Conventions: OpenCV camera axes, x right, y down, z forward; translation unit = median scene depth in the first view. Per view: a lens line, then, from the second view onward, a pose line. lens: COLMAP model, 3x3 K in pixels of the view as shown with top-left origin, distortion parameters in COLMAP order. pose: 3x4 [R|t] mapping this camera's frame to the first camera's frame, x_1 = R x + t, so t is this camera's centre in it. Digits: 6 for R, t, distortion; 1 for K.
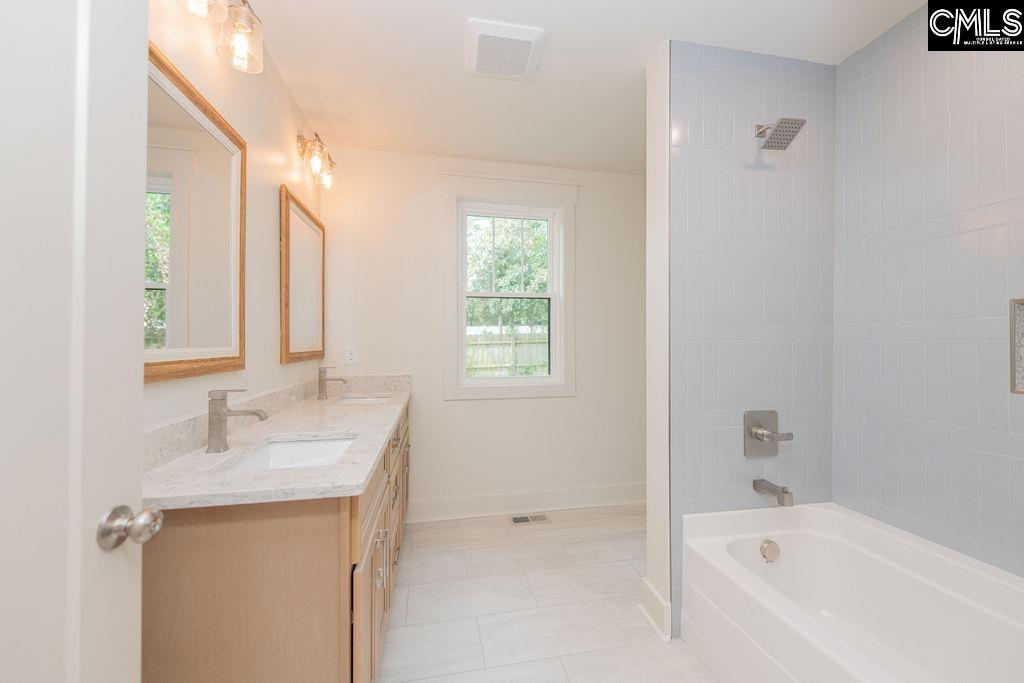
lens RADIAL K [[409.2, 0, 541.6], [0, 409.2, 338.1], [0, 0, 1]] dist [0.000208, -0.000668]
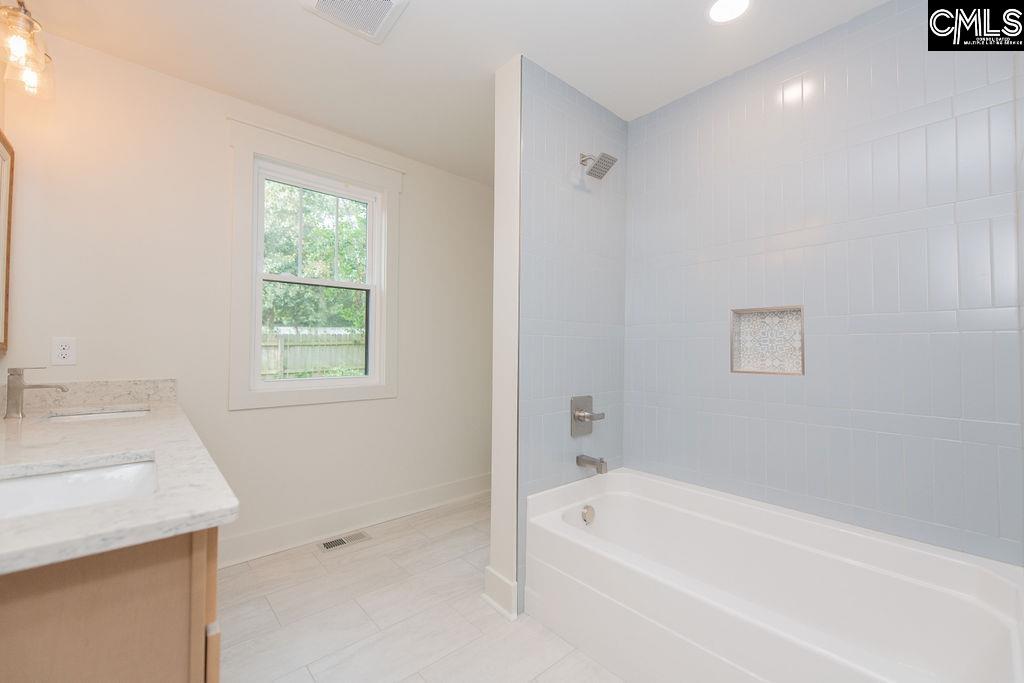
lens RADIAL K [[409.2, 0, 541.6], [0, 409.2, 338.1], [0, 0, 1]] dist [0.000208, -0.000668]
pose [[0.862857, 0.014794, 0.505232, -0.159385], [-0.007817, 0.999843, -0.015927, 0.030321], [-0.505388, 0.009793, 0.862837, 0.044239]]
